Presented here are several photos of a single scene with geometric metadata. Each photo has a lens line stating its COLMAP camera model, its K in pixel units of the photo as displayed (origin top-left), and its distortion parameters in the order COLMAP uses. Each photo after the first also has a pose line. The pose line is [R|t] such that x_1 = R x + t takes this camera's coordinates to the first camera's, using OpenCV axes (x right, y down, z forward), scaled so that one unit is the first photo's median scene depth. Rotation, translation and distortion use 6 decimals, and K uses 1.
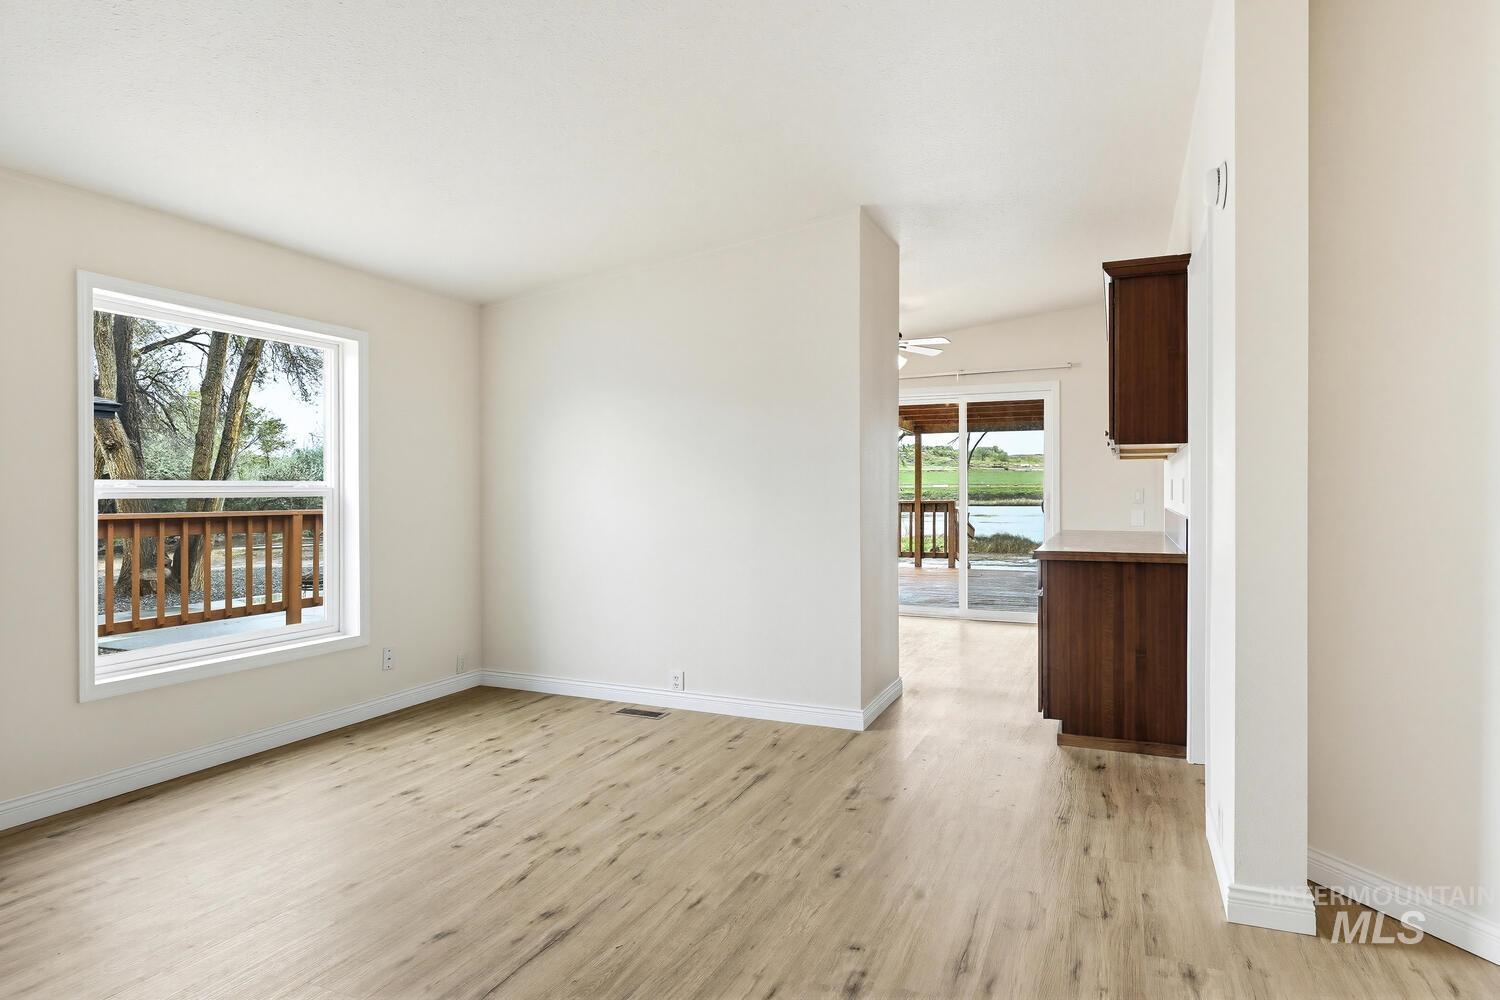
lens RADIAL K [[832.3, 0, 762.2], [0, 832.3, 489.1], [0, 0, 1]] dist [0.000086, -0.000771]
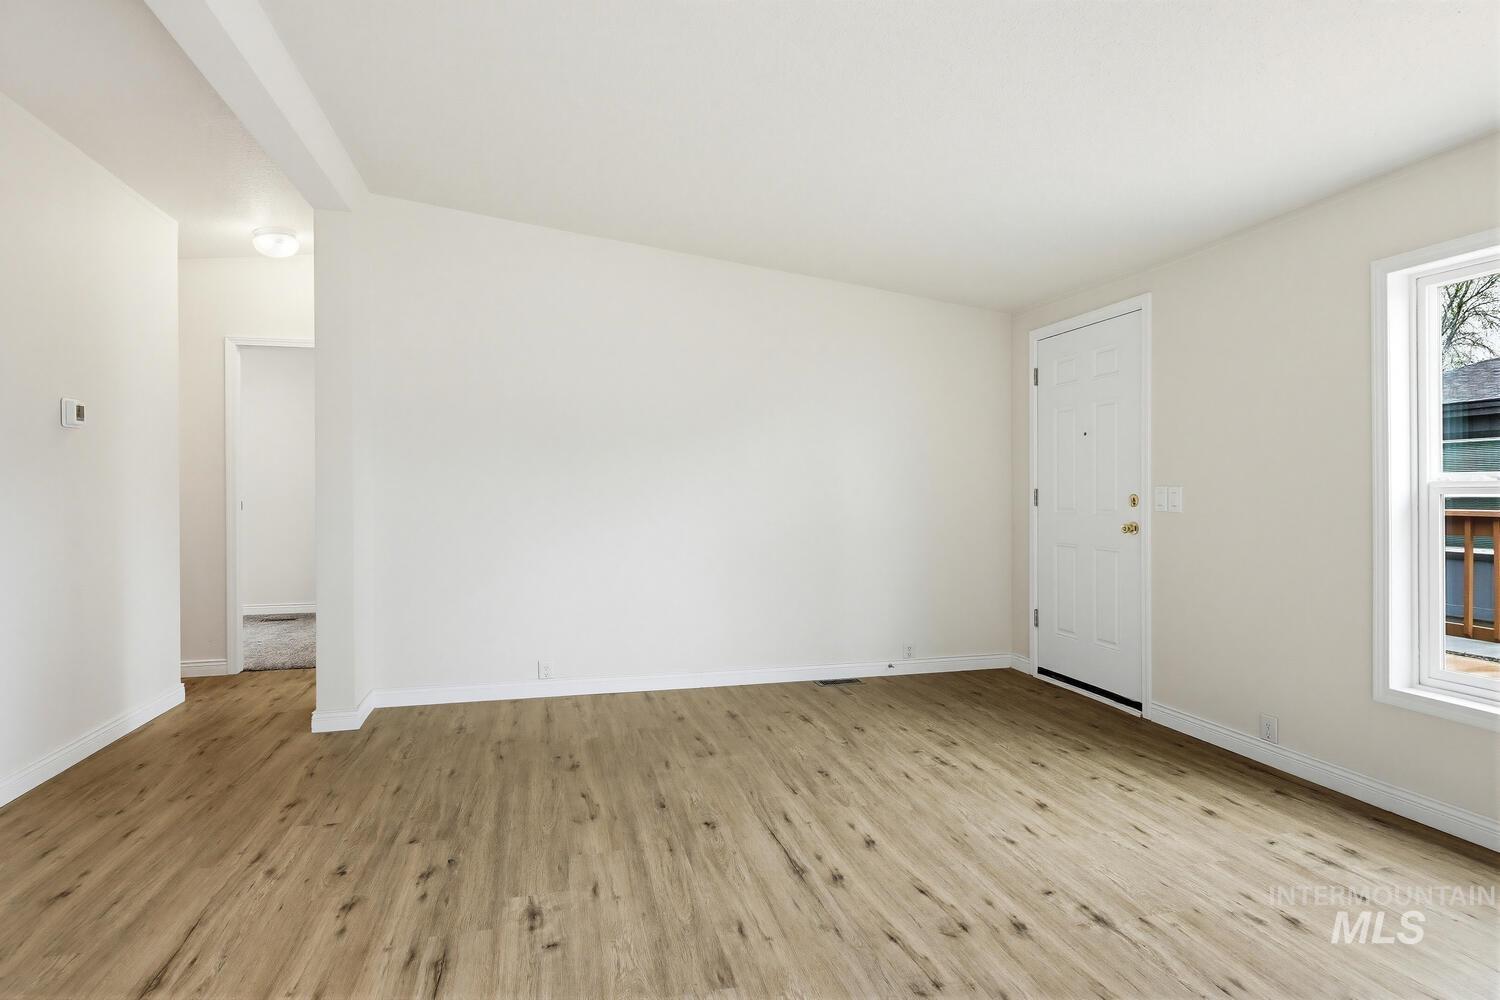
lens RADIAL K [[817.5, 0, 756.9], [0, 817.5, 496.8], [0, 0, 1]] dist [0.001481, 0.000391]
pose [[-0.789350, 0.006352, -0.613910, 0.298648], [0.005124, 0.999980, 0.003758, 0.006492], [0.613921, -0.000180, -0.789367, 1.112633]]
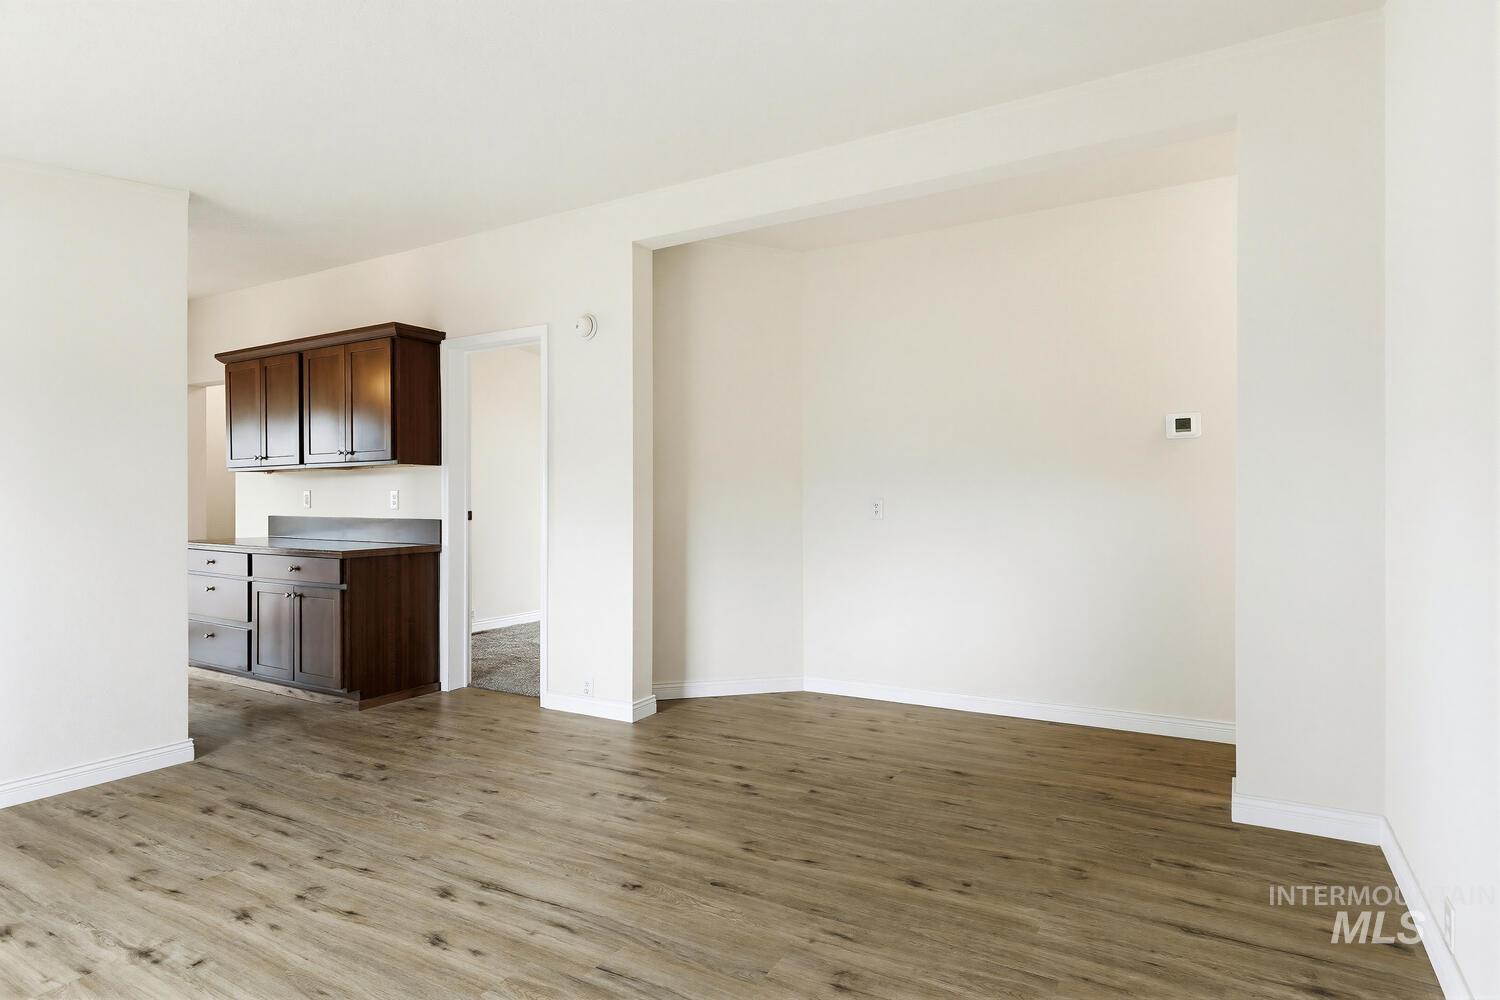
lens RADIAL K [[817.5, 0, 756.9], [0, 817.5, 496.8], [0, 0, 1]] dist [0.001481, 0.000391]
pose [[0.123246, 0.002708, 0.992372, -0.784754], [0.003669, 0.999988, -0.003184, 0.003188], [-0.992369, 0.004034, 0.123235, 0.294793]]
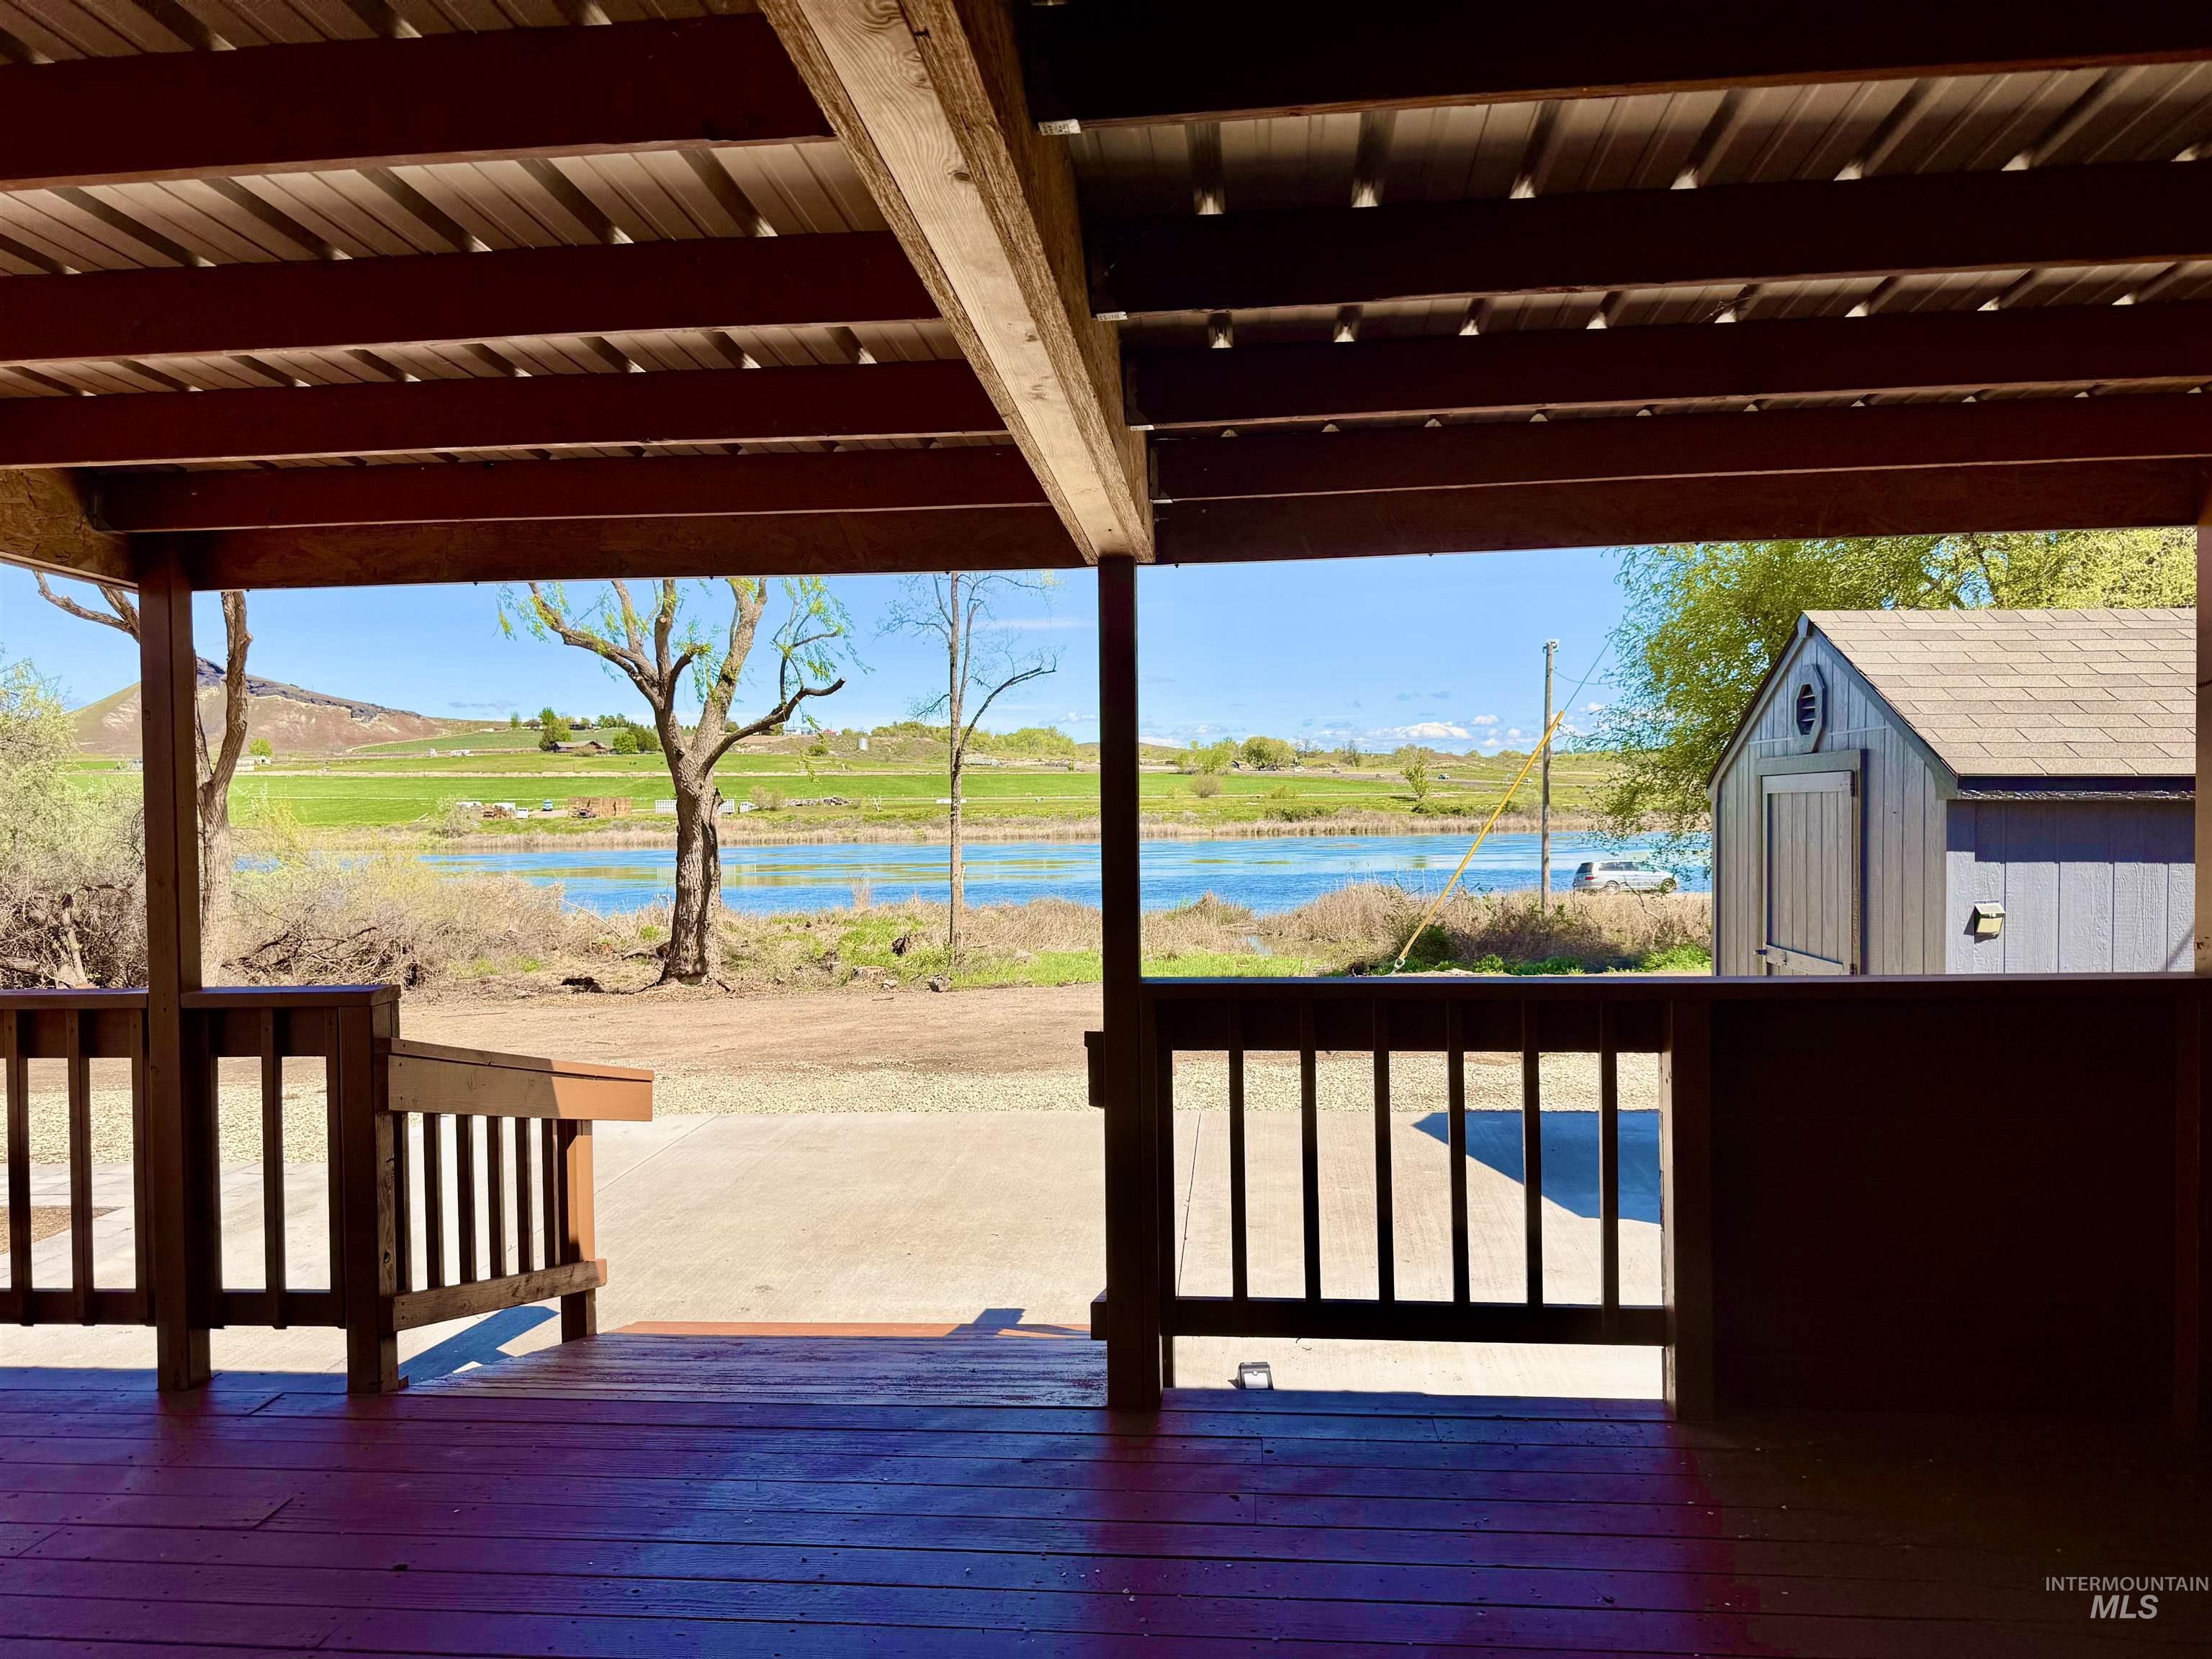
lens RADIAL K [[1544.0, 0, 1117.4], [0, 1544.0, 839.8], [0, 0, 1]] dist [0.073188, -0.001046]
pose [[0.951907, -0.020679, 0.305687, 0.934776], [0.014262, 0.999629, 0.023208, -0.069958], [-0.306054, -0.017732, 0.951849, 2.215205]]
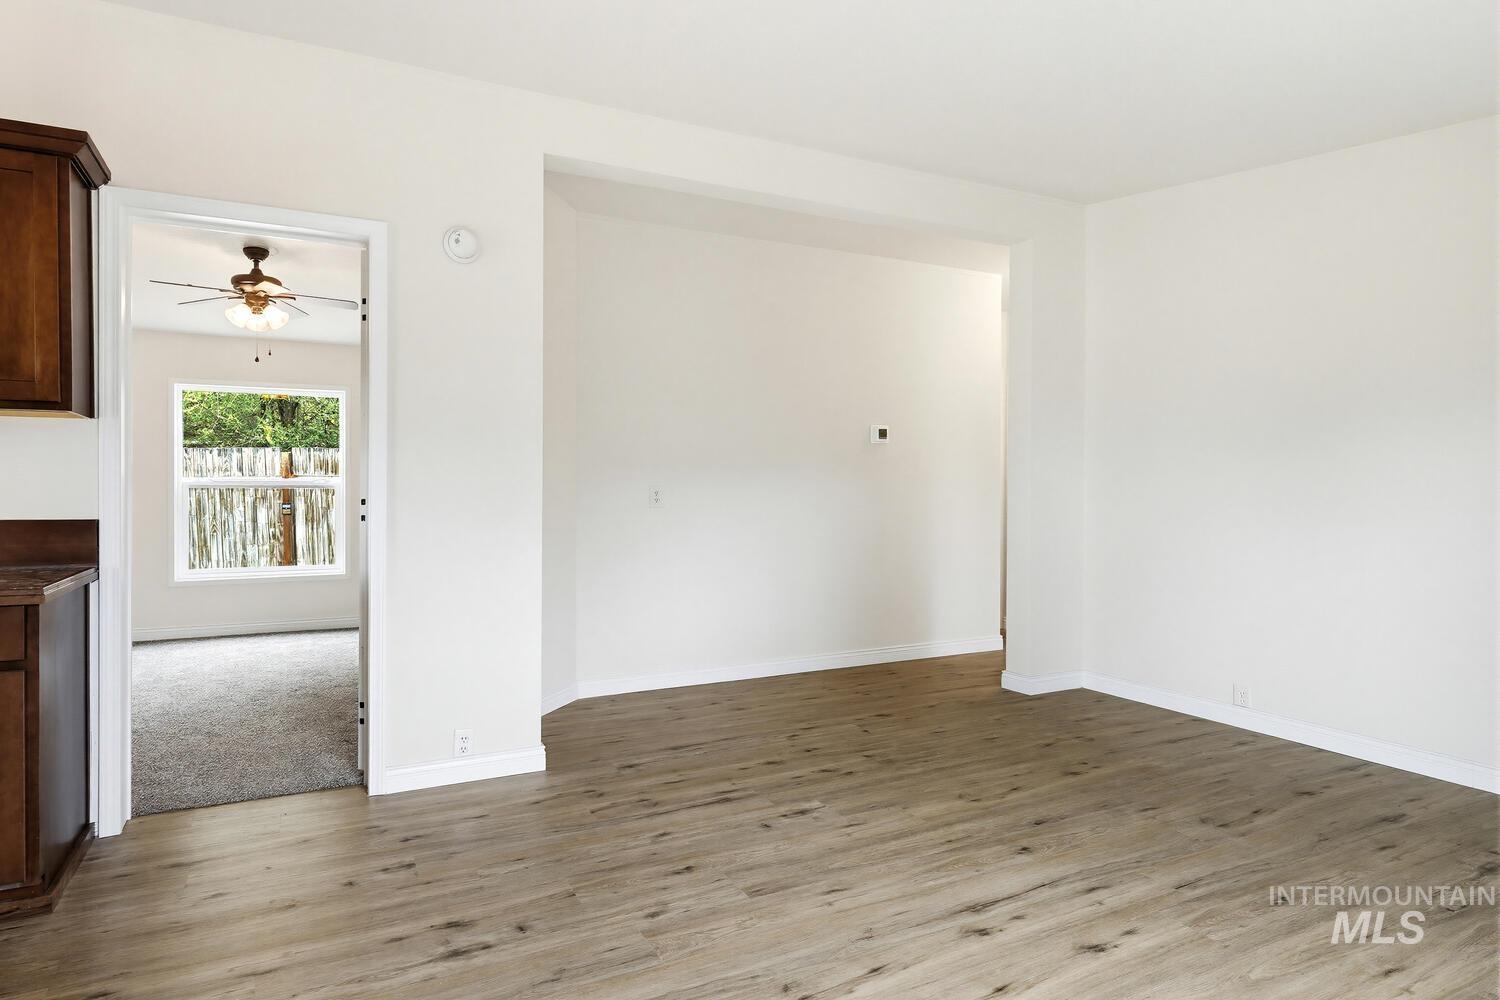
lens RADIAL K [[837.8, 0, 711.4], [0, 837.8, 496.9], [0, 0, 1]] dist [0.000610, 0.000477]
pose [[-0.758913, -0.005664, 0.651167, -0.399493], [-0.000841, 0.999970, 0.007718, 0.008840], [-0.651192, 0.005309, -0.758895, 1.197301]]
